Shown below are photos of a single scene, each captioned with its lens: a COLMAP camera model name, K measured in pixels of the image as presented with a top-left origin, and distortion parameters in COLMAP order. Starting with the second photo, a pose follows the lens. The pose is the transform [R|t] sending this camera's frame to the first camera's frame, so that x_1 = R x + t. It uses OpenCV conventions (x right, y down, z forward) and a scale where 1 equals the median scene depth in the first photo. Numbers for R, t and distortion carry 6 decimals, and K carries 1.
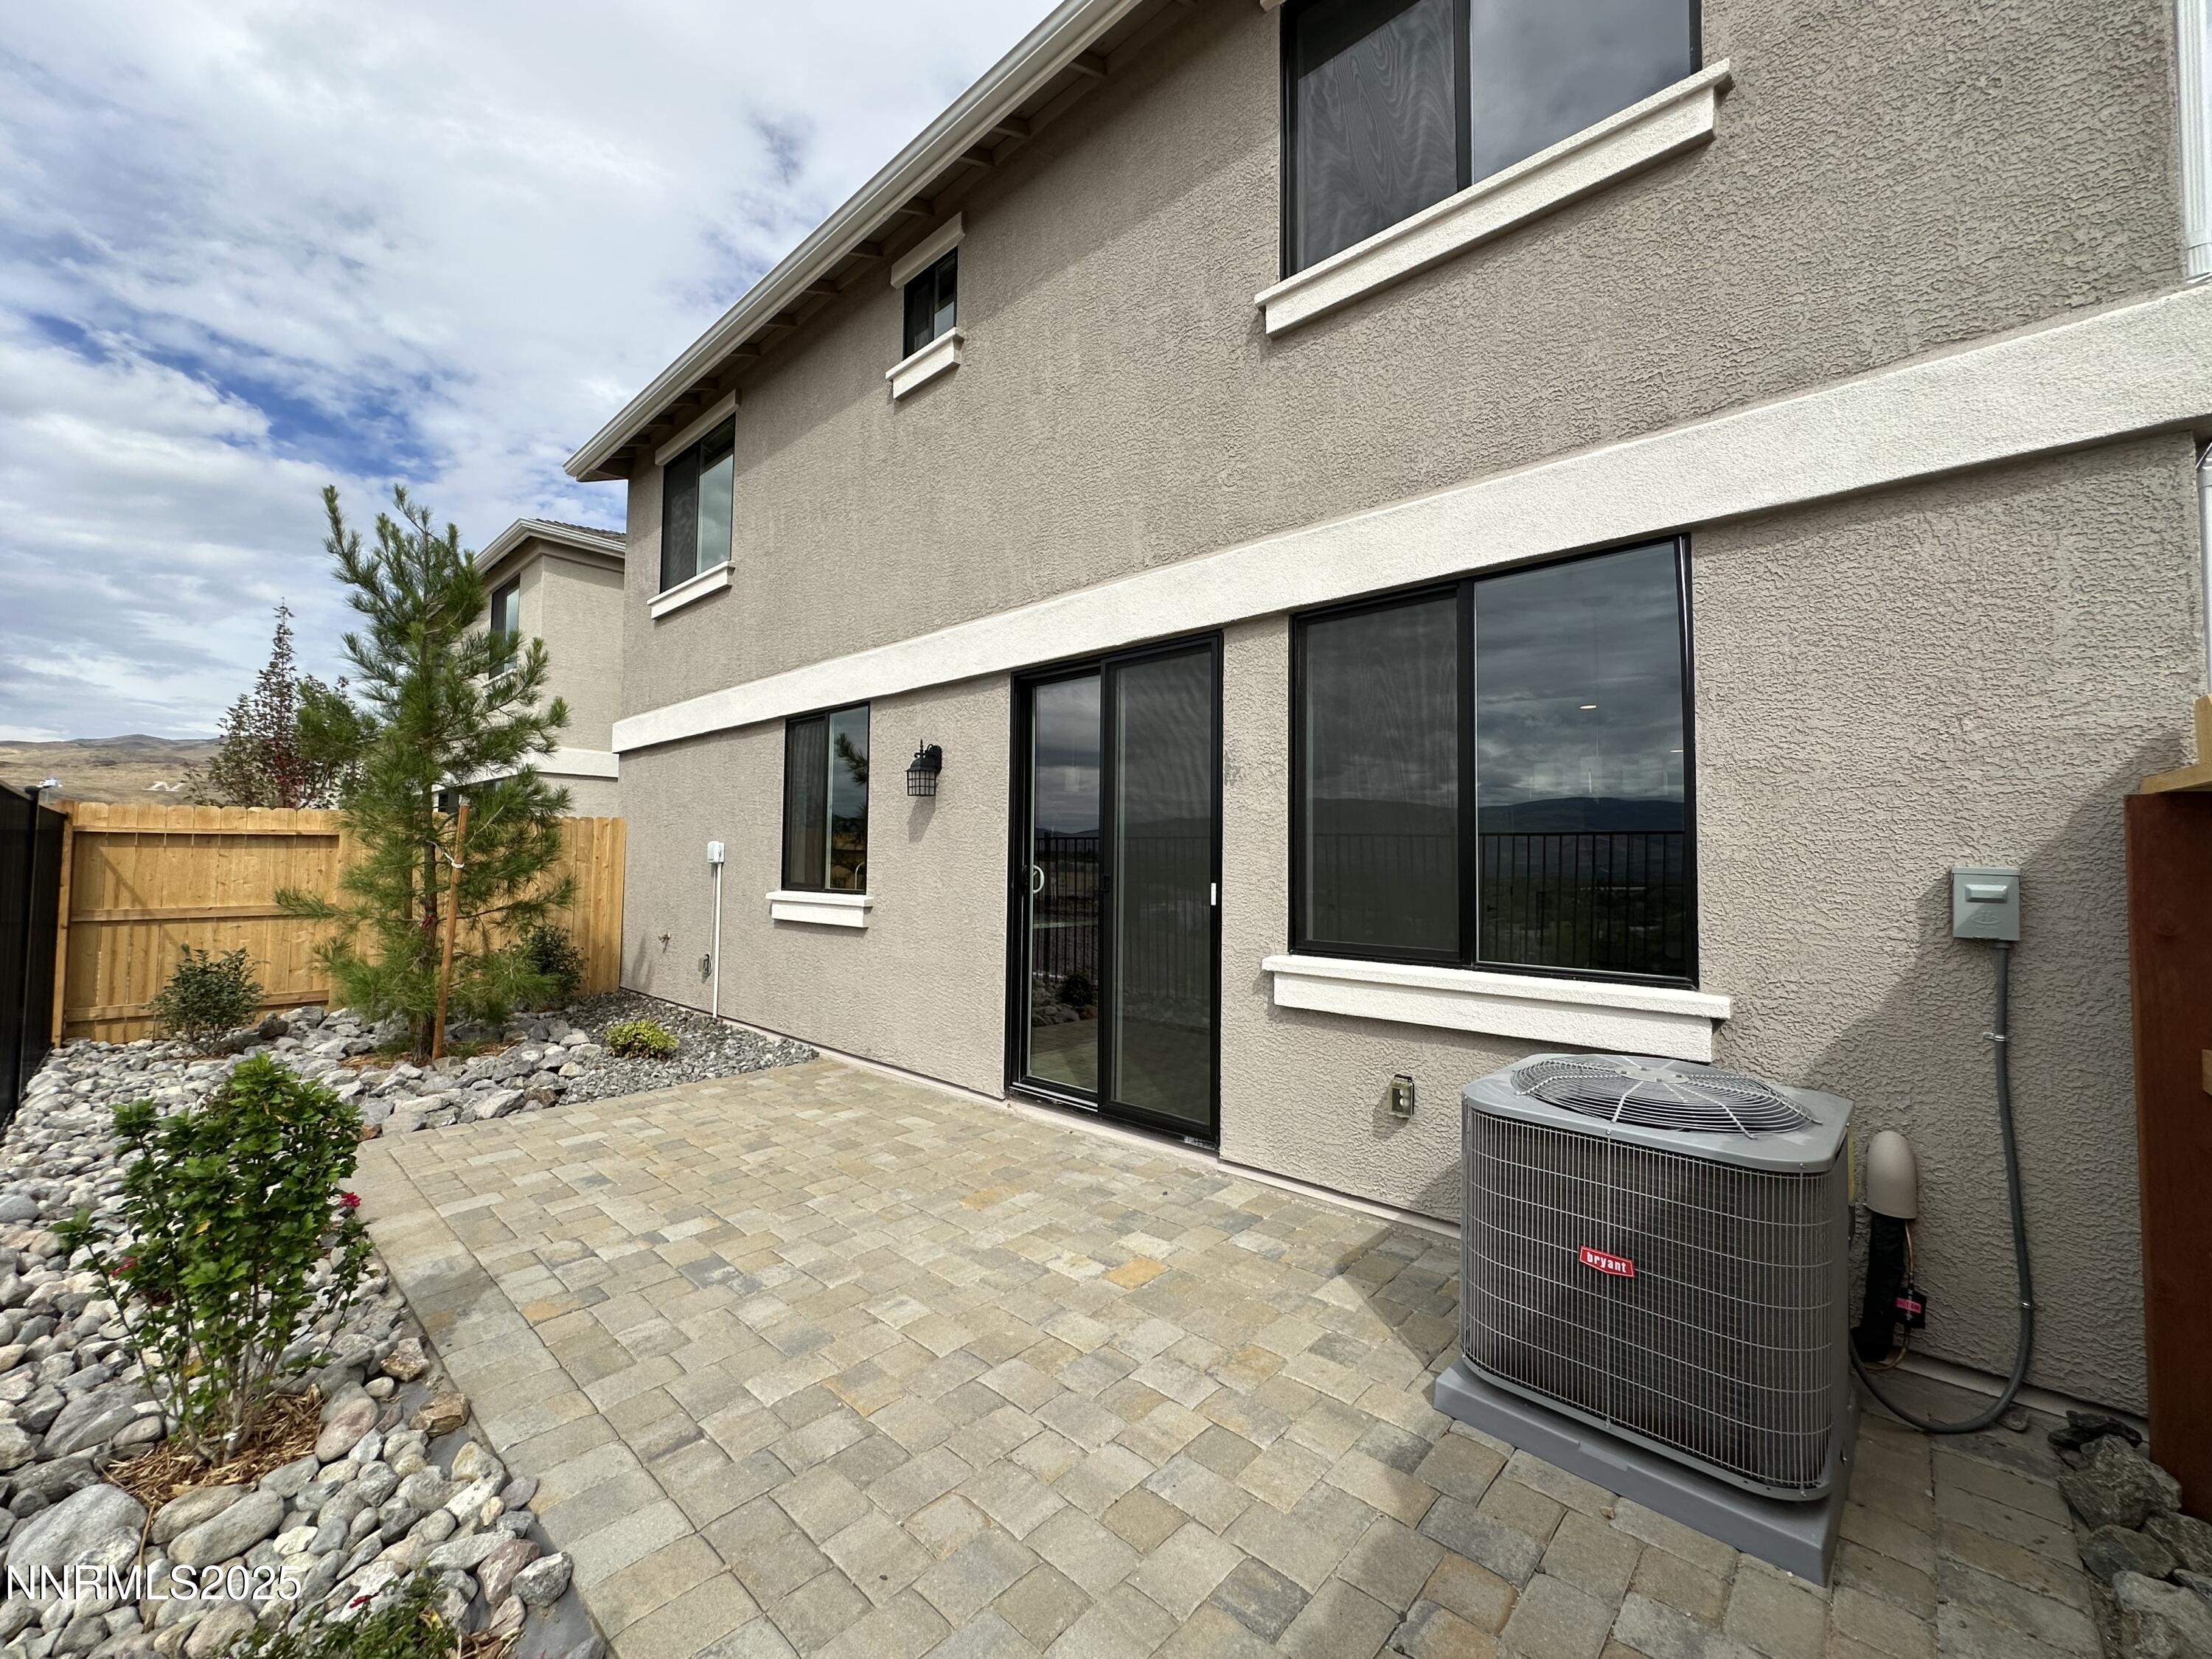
lens RADIAL K [[886.3, 0, 1104.6], [0, 886.3, 823.3], [0, 0, 1]] dist [-0.004956, 0.001143]
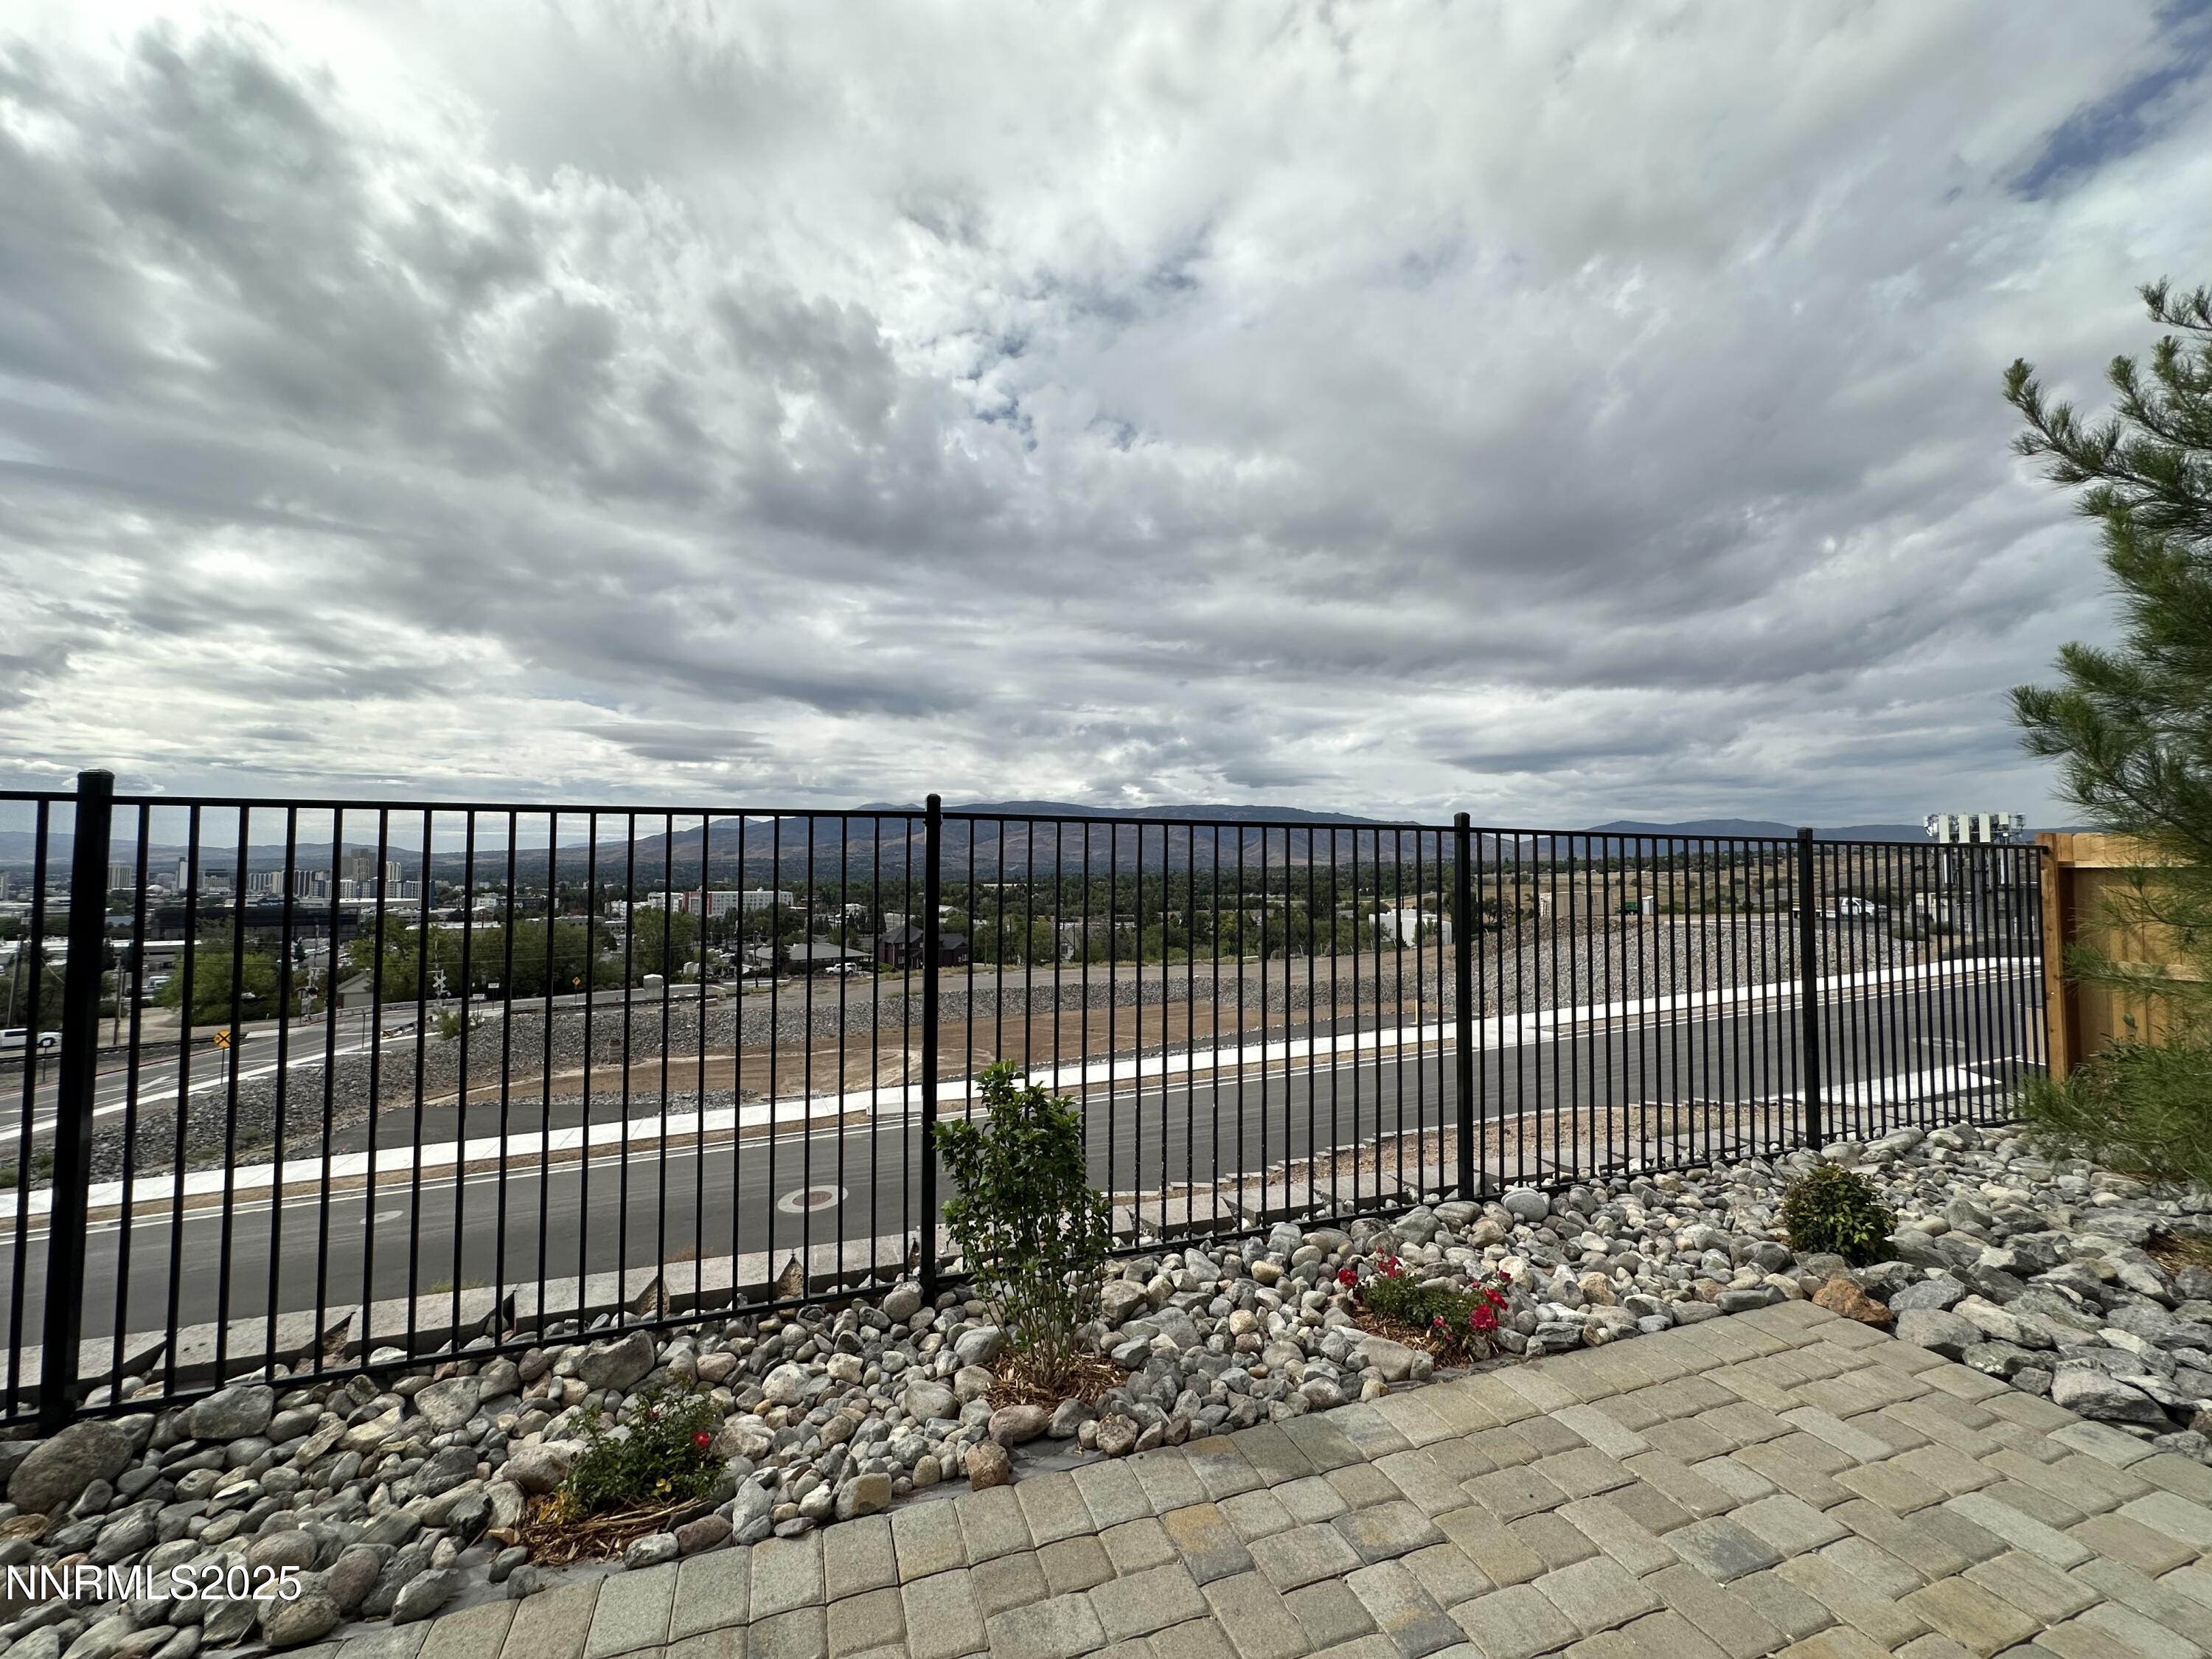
lens RADIAL K [[886.3, 0, 1116.2], [0, 886.3, 835.7], [0, 0, 1]] dist [-0.004956, 0.001143]
pose [[-0.463924, -0.046319, -0.884663, 0.052104], [0.023930, 0.997613, -0.064782, 0.019289], [0.885552, -0.051223, -0.461708, 0.922762]]
